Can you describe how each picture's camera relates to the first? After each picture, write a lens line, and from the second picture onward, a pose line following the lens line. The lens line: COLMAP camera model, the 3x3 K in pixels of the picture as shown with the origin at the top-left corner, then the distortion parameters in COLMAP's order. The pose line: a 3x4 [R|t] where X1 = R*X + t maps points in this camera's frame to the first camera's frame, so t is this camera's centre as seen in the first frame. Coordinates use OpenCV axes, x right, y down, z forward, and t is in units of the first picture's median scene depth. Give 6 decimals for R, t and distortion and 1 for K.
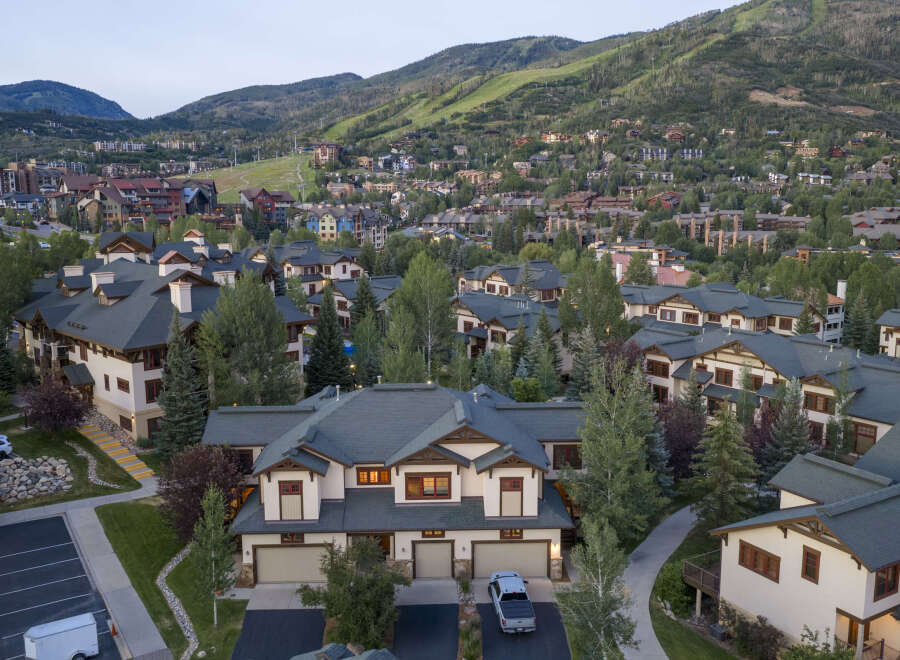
lens RADIAL K [[819.5, 0, 450.0], [0, 819.5, 330.0], [0, 0, 1]] dist [0.025703, -0.053545]
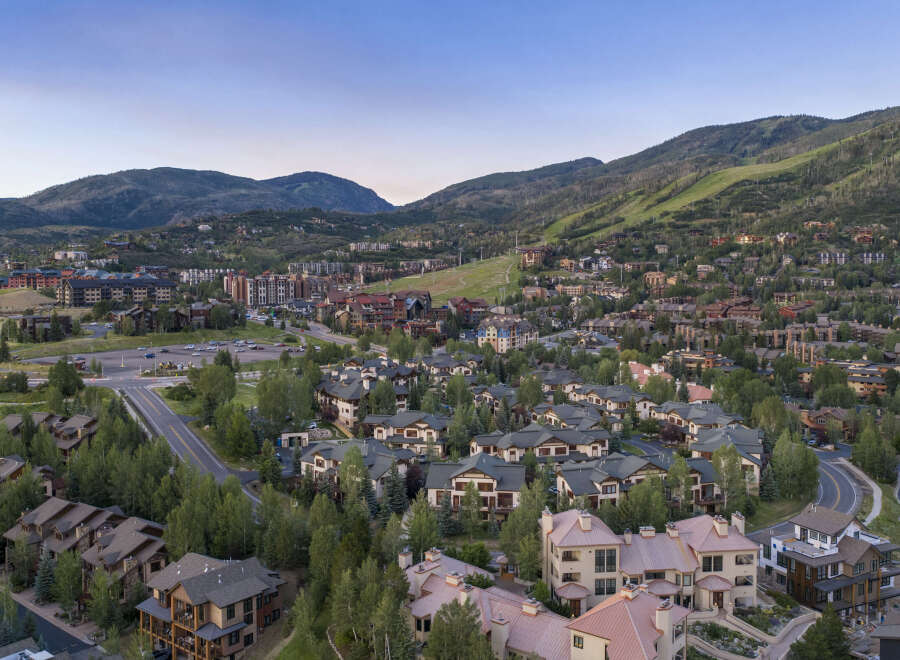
lens RADIAL K [[855.2, 0, 460.9], [0, 855.2, 310.6], [0, 0, 1]] dist [0.039269, -0.106667]
pose [[0.962977, 0.014918, -0.269169, 0.419934], [-0.046864, 0.992529, -0.112651, 0.014559], [0.265478, 0.121095, 0.956482, -0.967676]]
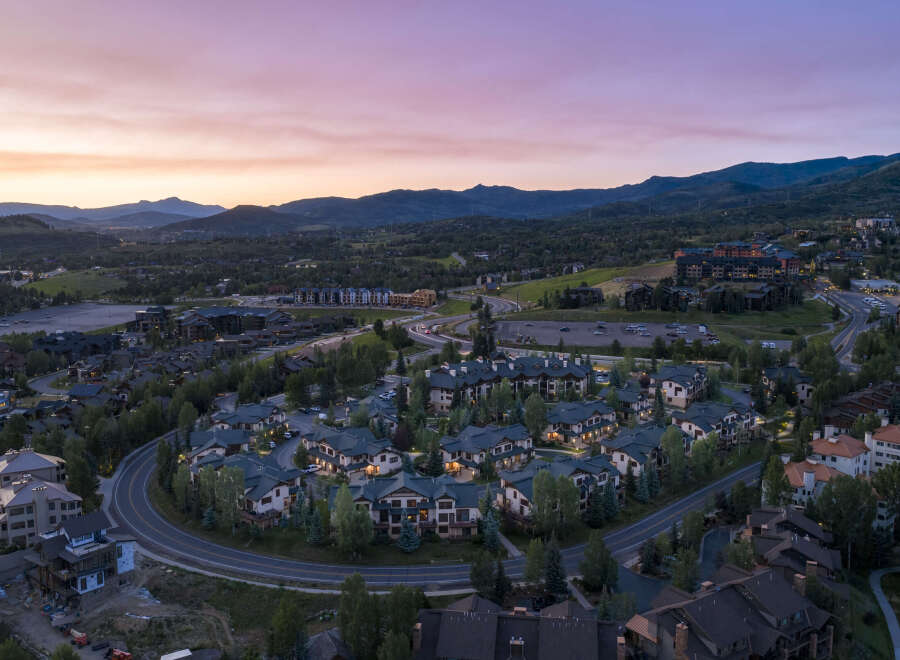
lens RADIAL K [[819.5, 0, 450.0], [0, 819.5, 330.0], [0, 0, 1]] dist [0.025703, -0.053545]
pose [[0.154971, 0.136125, -0.978496, 1.579023], [-0.167557, 0.979733, 0.109760, -0.315709], [0.973606, 0.146944, 0.174639, 0.187994]]
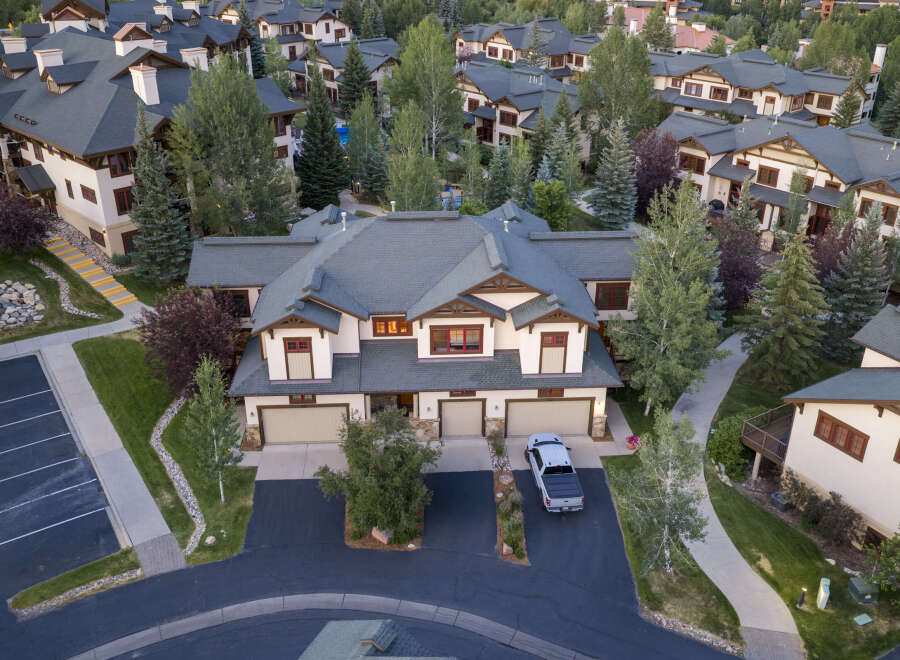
lens RADIAL K [[819.5, 0, 450.0], [0, 819.5, 330.0], [0, 0, 1]] dist [0.025703, -0.053545]
pose [[0.999793, -0.002648, 0.020182, -0.015545], [-0.003353, 0.956534, 0.291603, -0.021744], [-0.020077, -0.291610, 0.956326, 0.054251]]
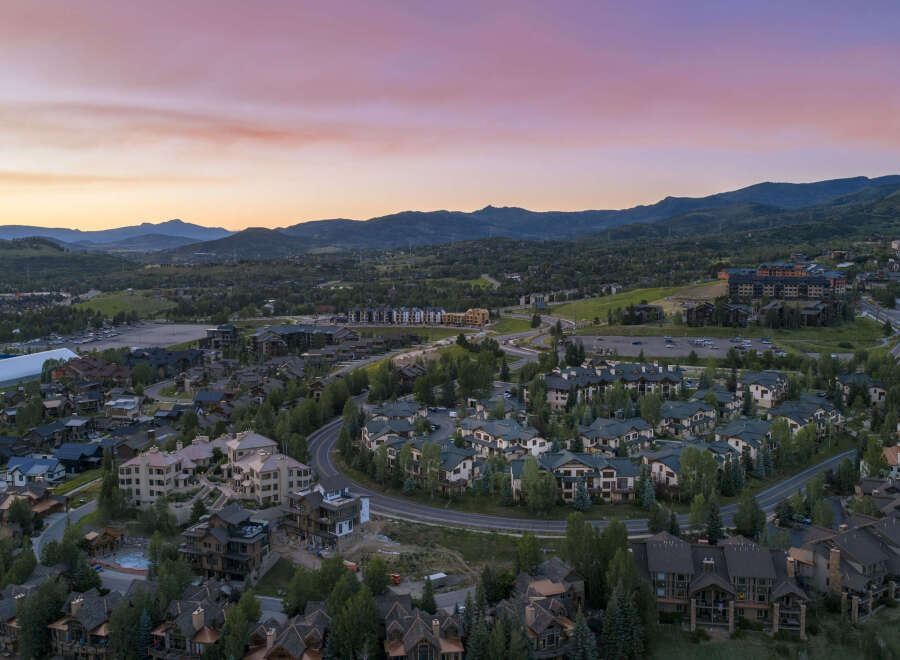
lens RADIAL K [[843.2, 0, 439.8], [0, 843.2, 329.1], [0, 0, 1]] dist [0.024846, -0.057040]
pose [[0.135770, 0.106329, -0.985018, 1.835173], [-0.166067, 0.982600, 0.083178, -0.265225], [0.976723, 0.152285, 0.151065, -0.111021]]
